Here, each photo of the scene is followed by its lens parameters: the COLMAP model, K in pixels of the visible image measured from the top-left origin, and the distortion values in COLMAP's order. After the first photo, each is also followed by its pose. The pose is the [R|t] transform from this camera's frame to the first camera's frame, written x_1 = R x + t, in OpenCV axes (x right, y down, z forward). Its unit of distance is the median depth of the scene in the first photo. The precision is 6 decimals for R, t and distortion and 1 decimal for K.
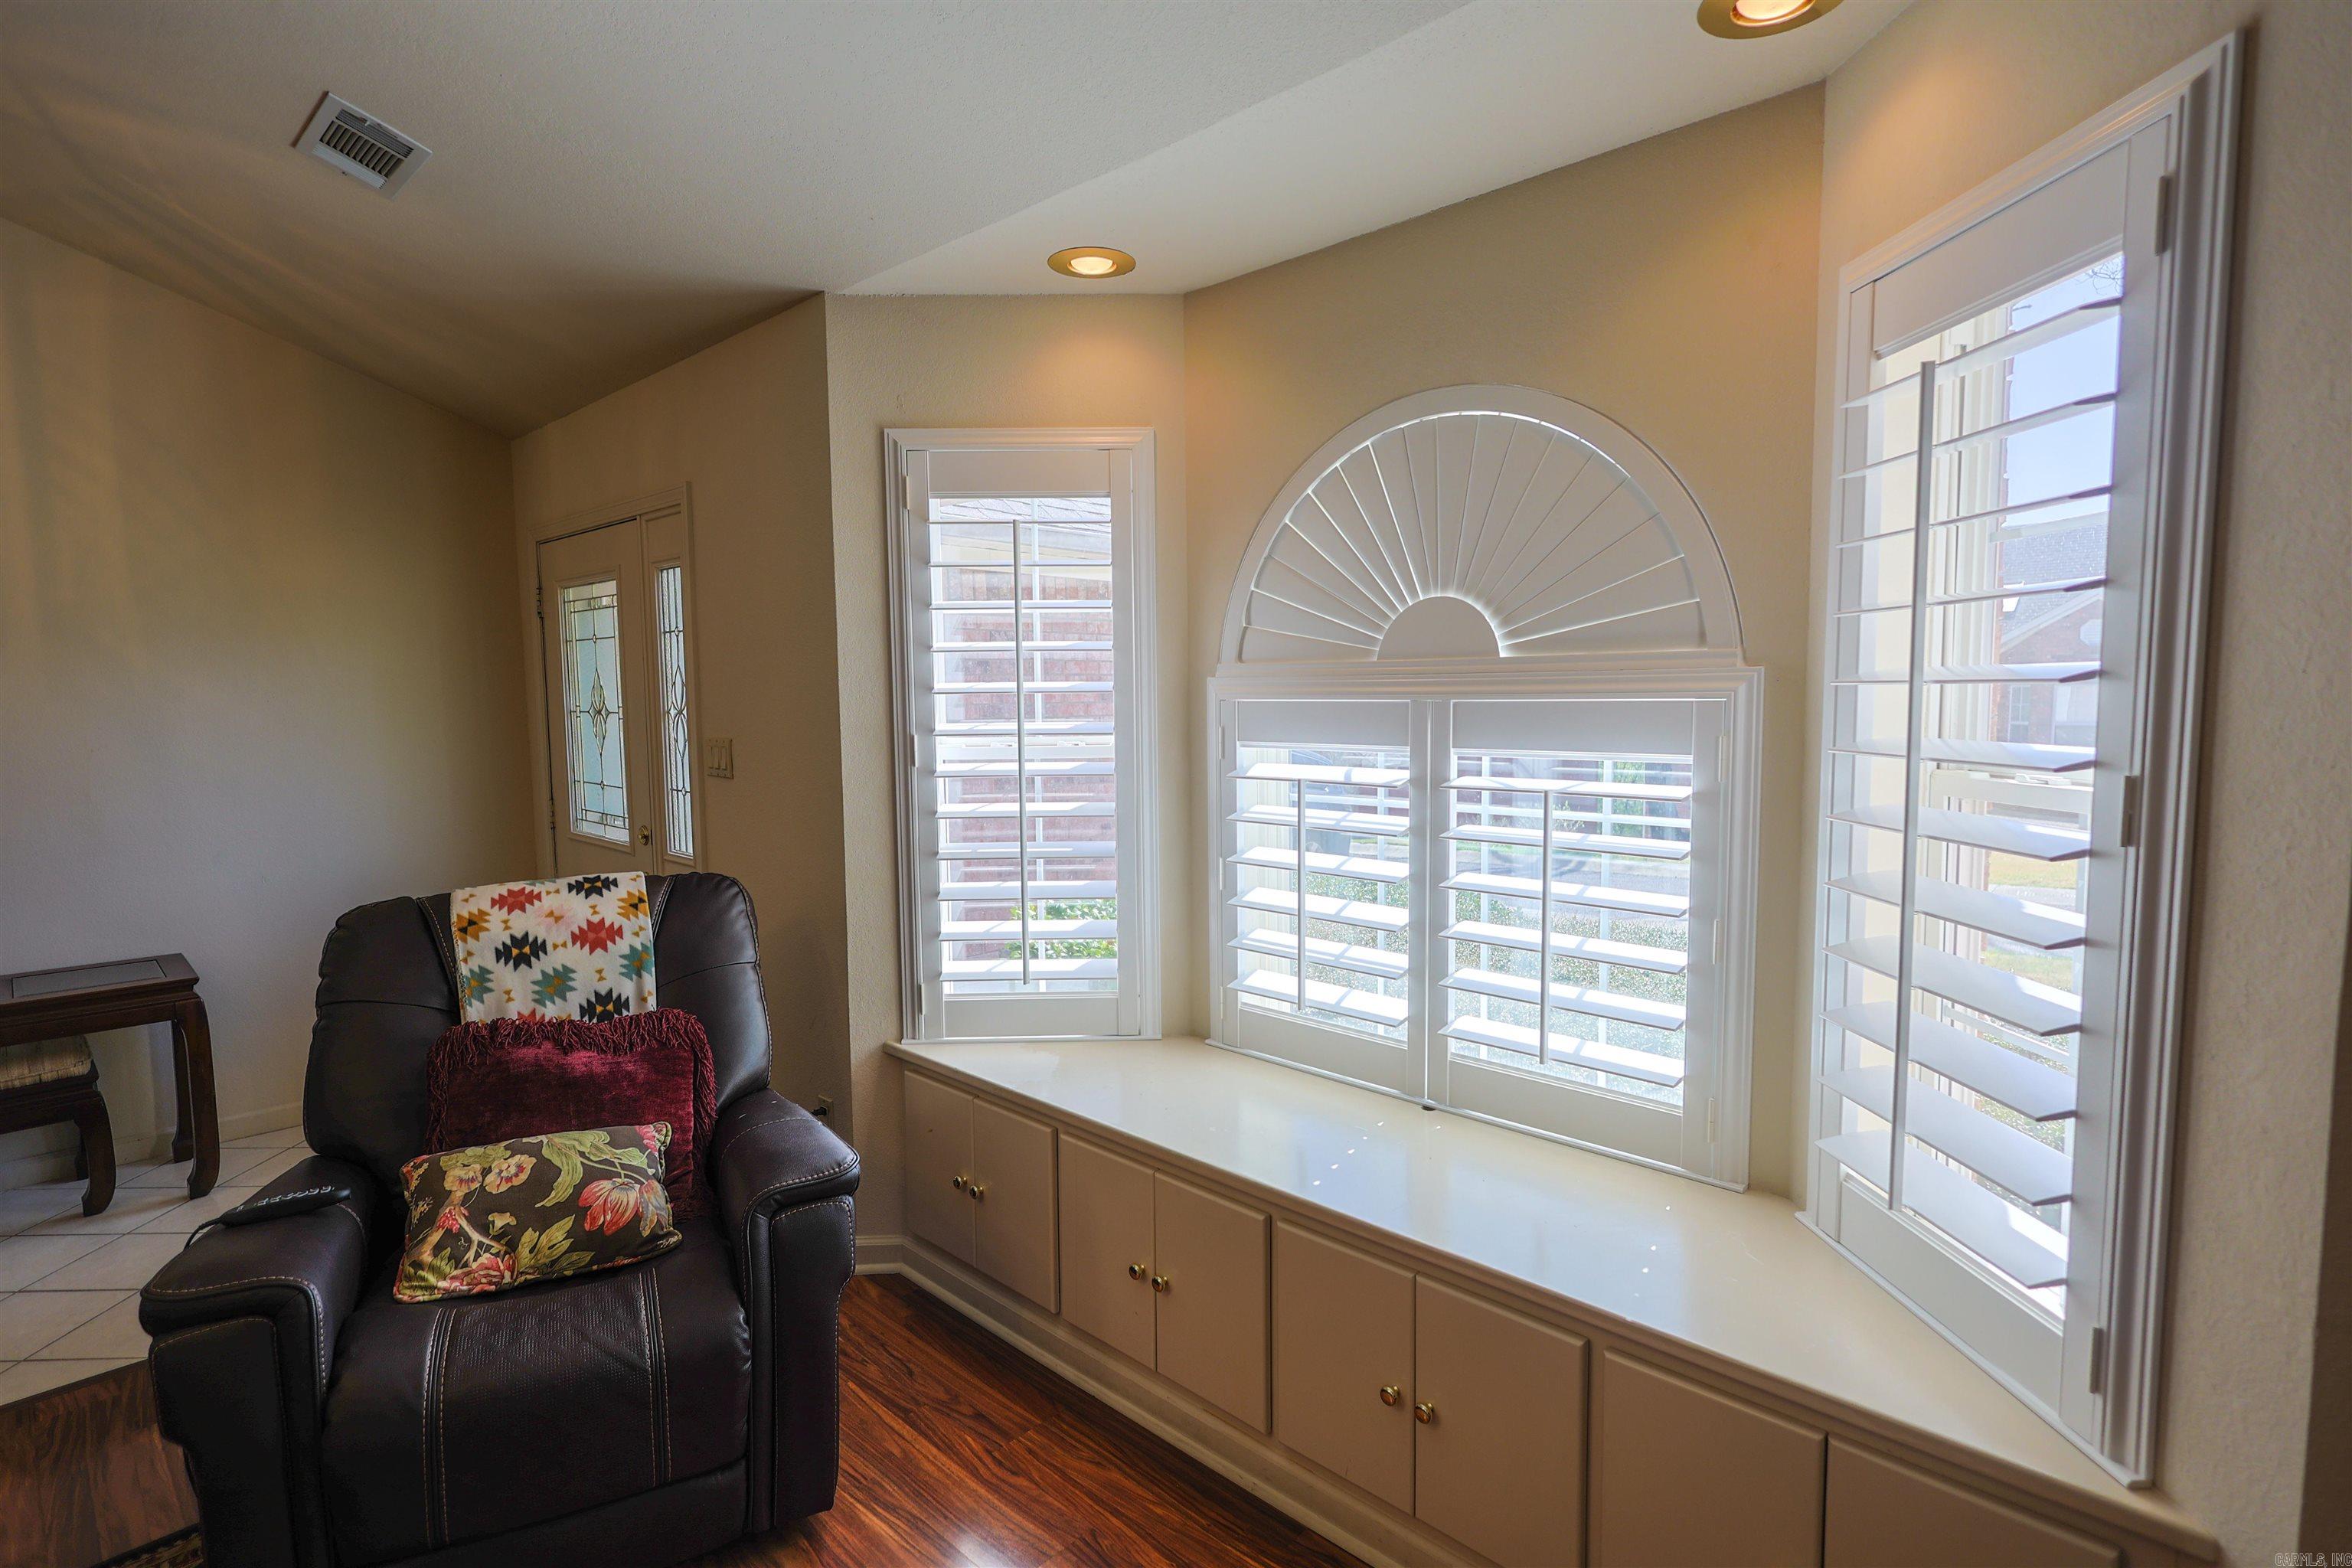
lens RADIAL K [[1094.8, 0, 1176.0], [0, 1094.8, 784.0], [0, 0, 1]] dist [0.001497, 0.000263]
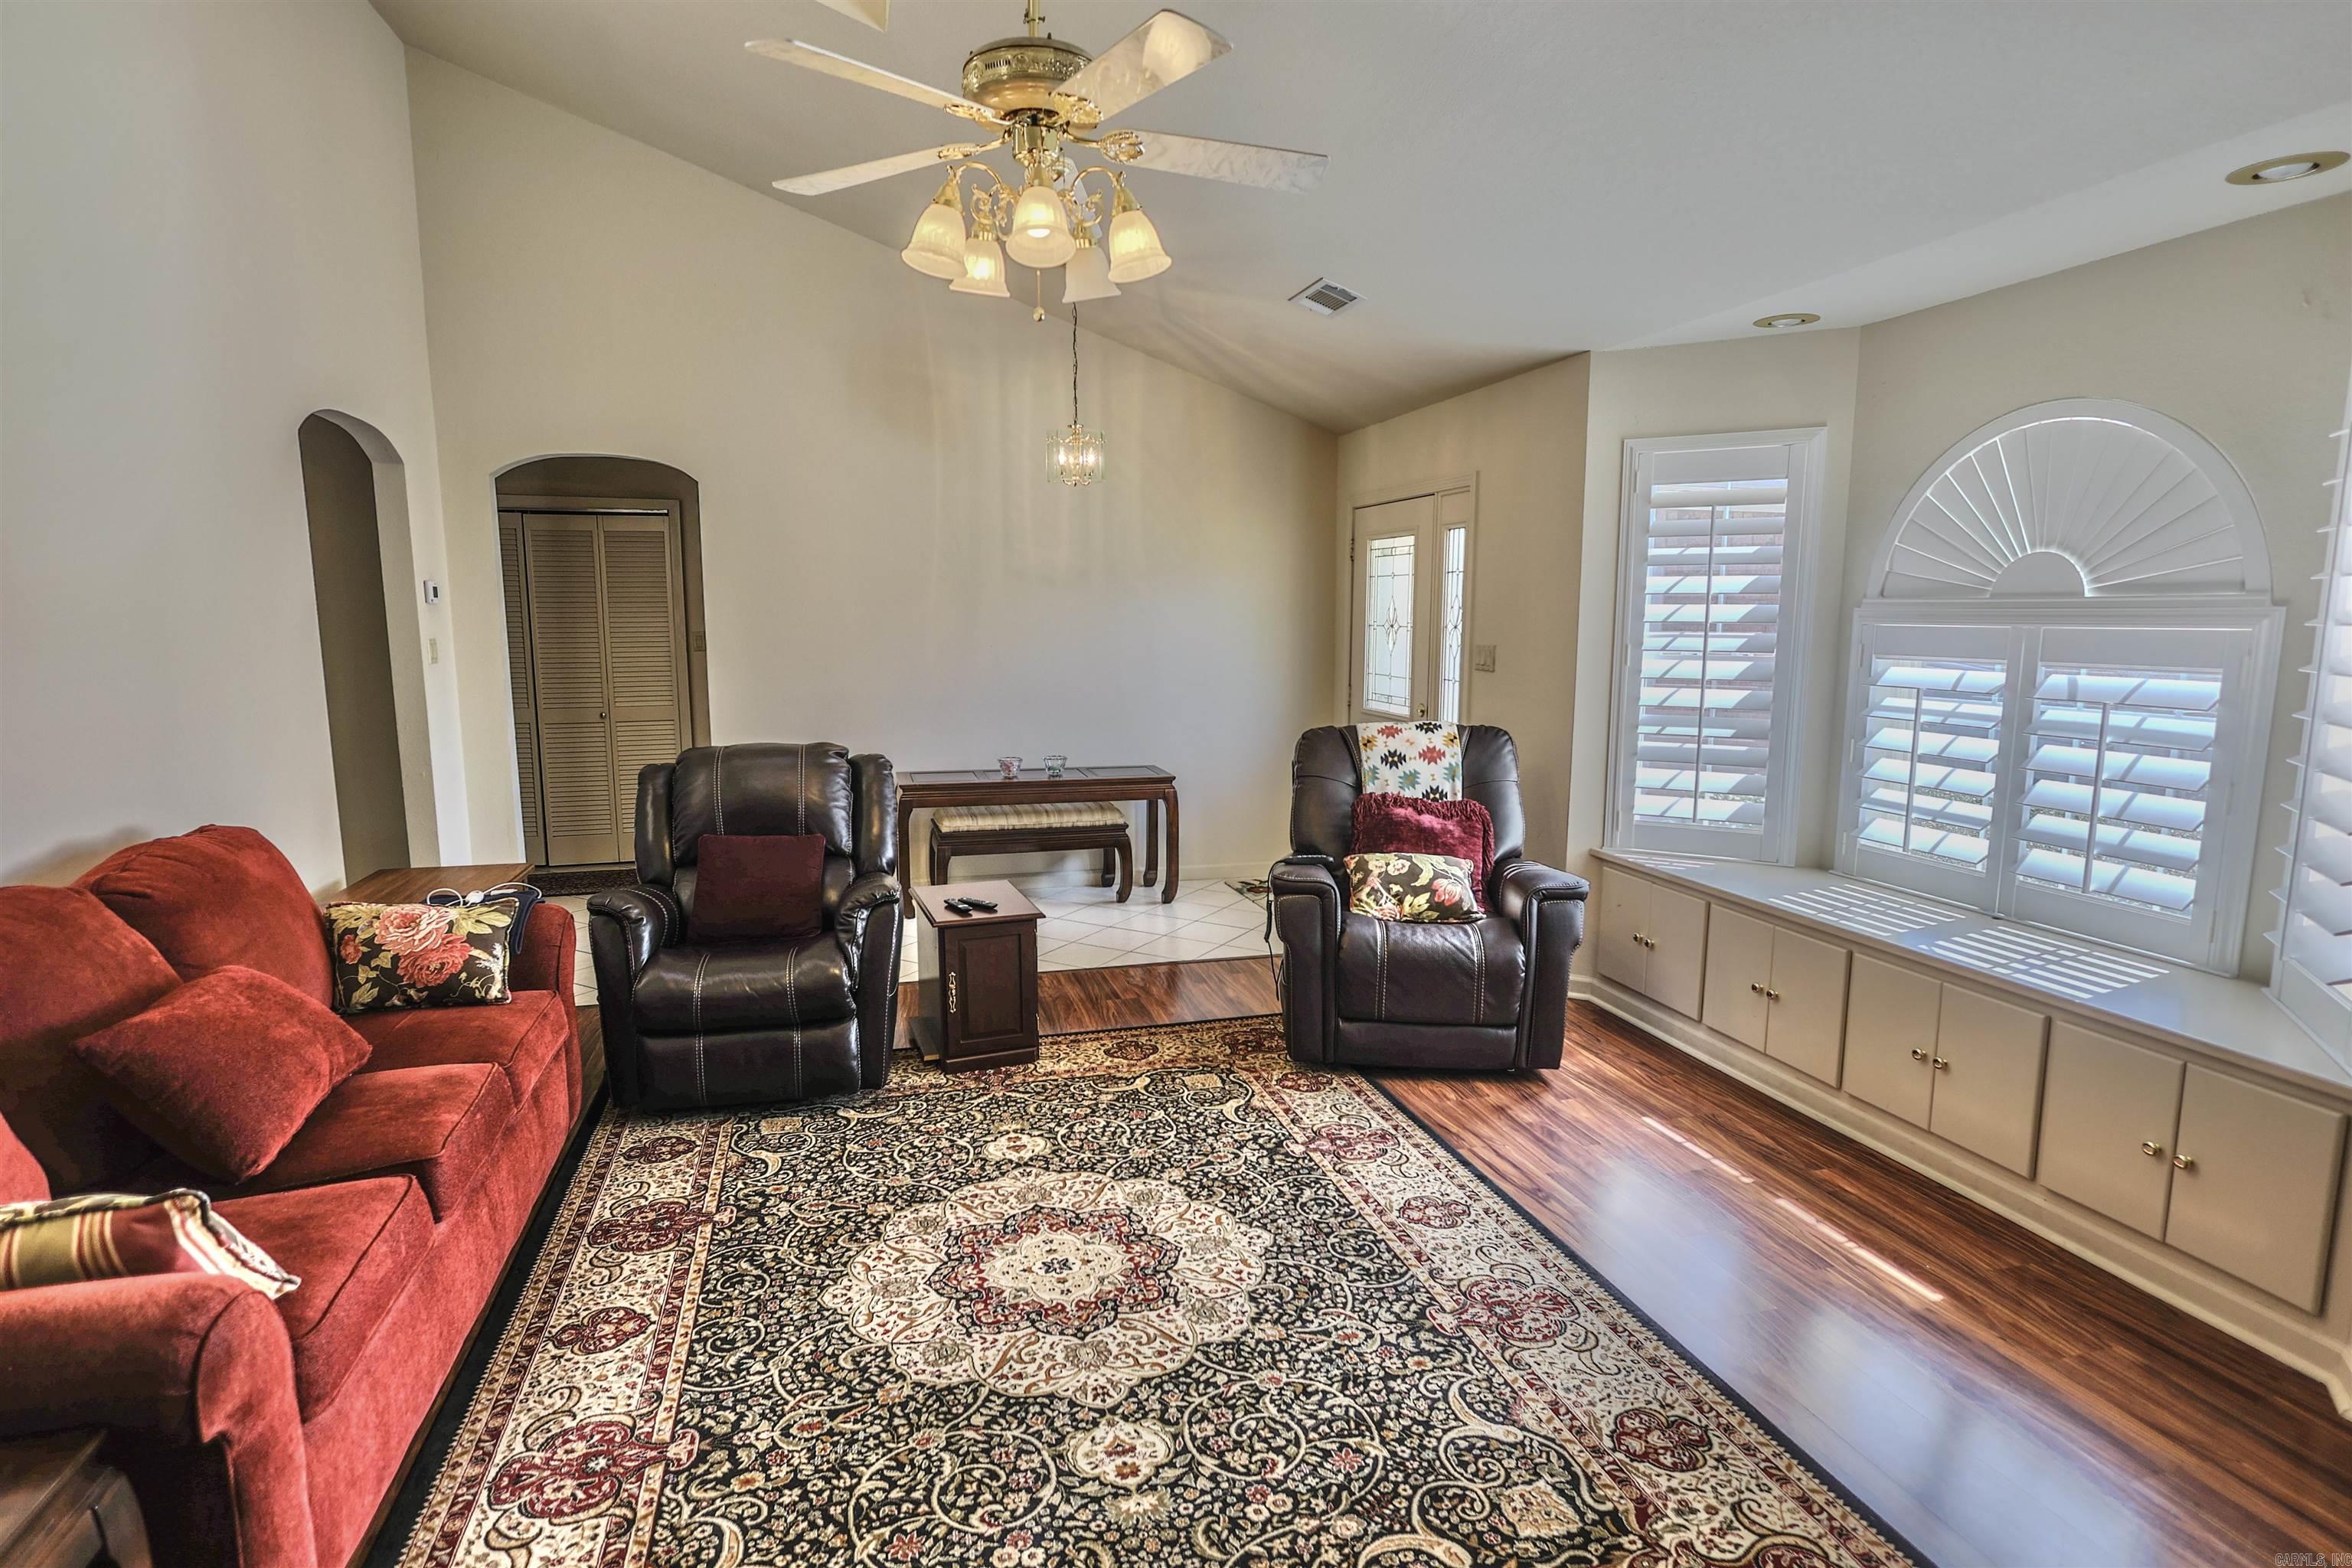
lens RADIAL K [[1176.5, 0, 1176.0], [0, 1176.5, 784.0], [0, 0, 1]] dist [-0.003333, -0.000789]
pose [[0.852304, 0.086474, -0.515849, 0.093221], [-0.053634, 0.995489, 0.078261, 0.061428], [0.520290, -0.039035, 0.853097, -0.820515]]
